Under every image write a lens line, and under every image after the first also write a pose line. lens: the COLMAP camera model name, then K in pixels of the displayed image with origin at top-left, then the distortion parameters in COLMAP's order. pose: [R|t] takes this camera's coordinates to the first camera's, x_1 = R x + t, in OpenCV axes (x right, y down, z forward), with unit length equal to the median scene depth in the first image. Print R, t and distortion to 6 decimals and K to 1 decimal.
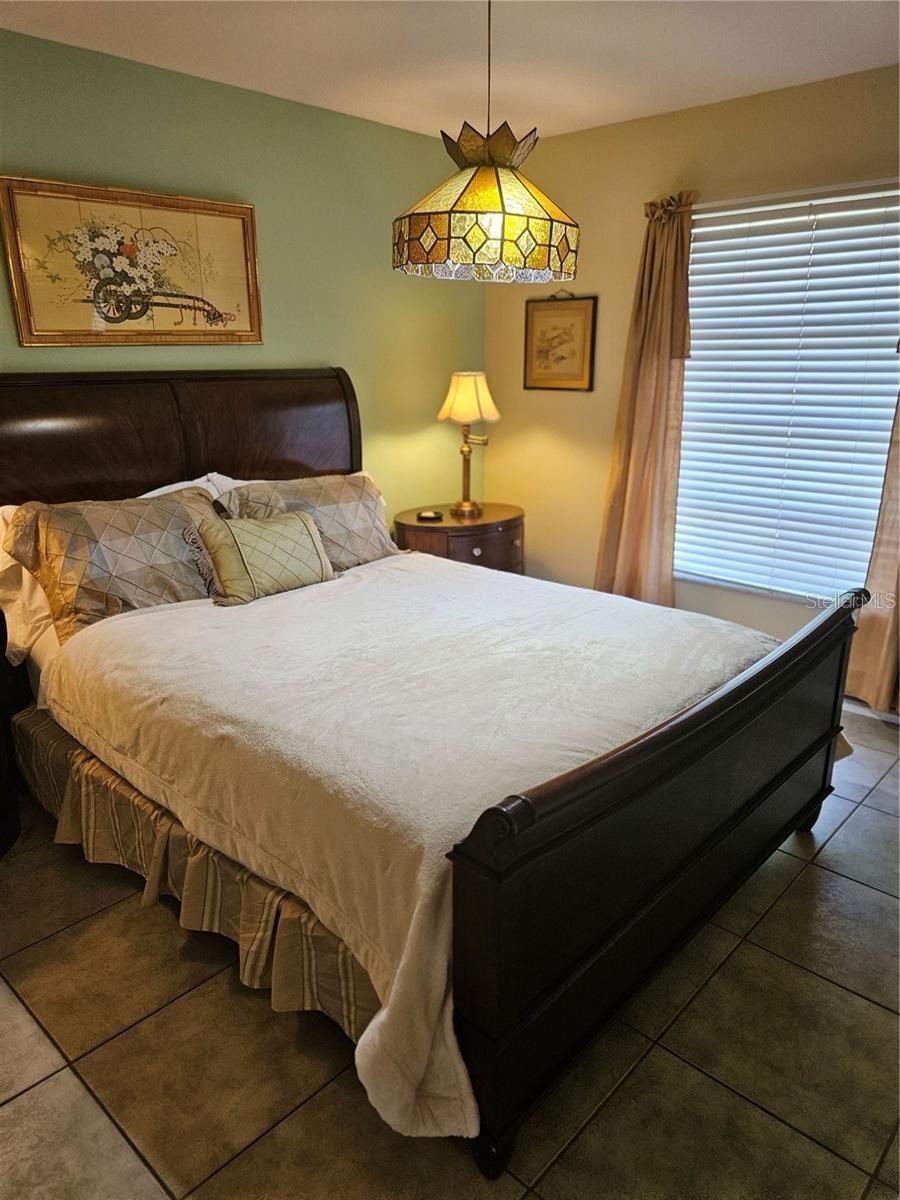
lens RADIAL K [[810.5, 0, 450.0], [0, 810.5, 600.0], [0, 0, 1]] dist [0.107049, -0.091016]
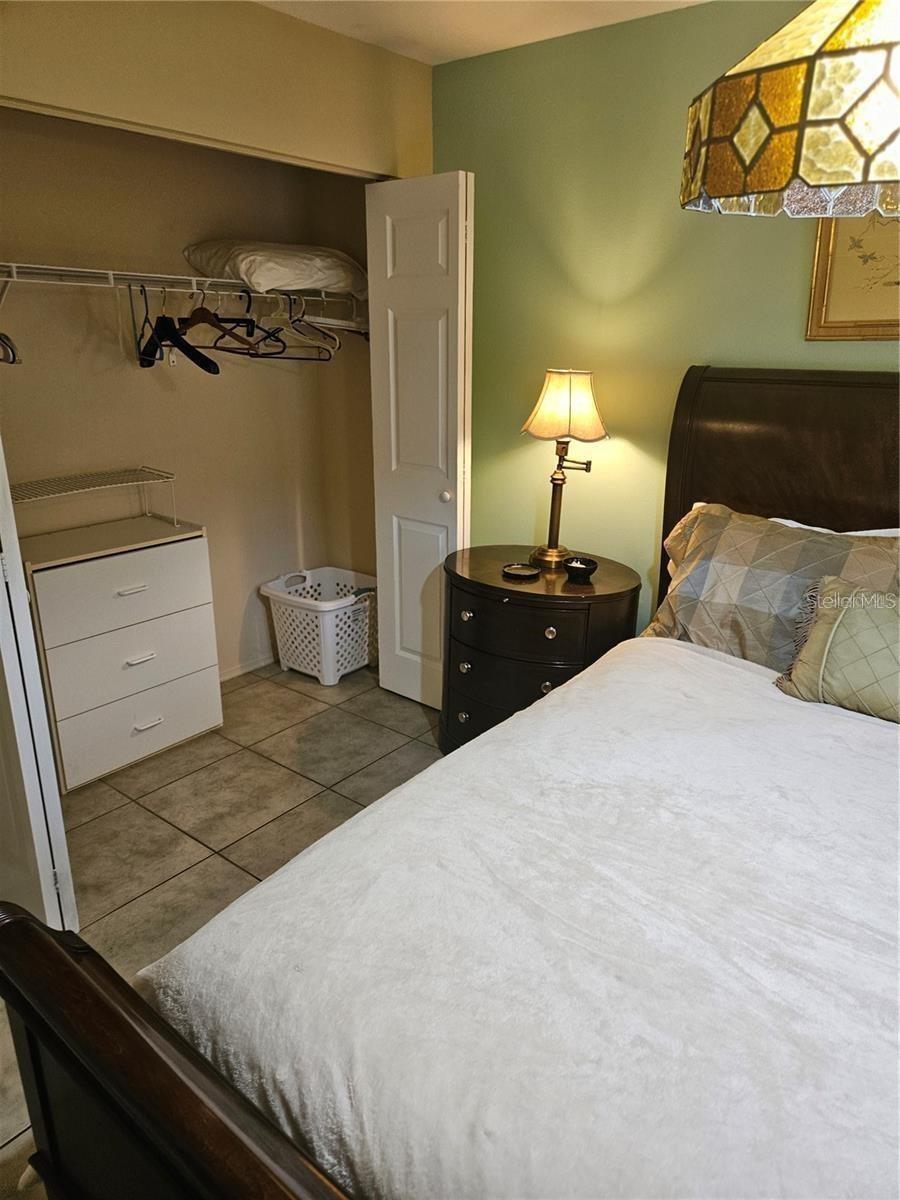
lens RADIAL K [[800.3, 0, 450.0], [0, 800.3, 600.0], [0, 0, 1]] dist [-0.004771, -0.002924]
pose [[0.069396, 0.318408, -0.945410, 0.392471], [-0.295328, 0.911772, 0.285401, -0.200765], [0.952872, 0.259400, 0.157308, 0.631143]]
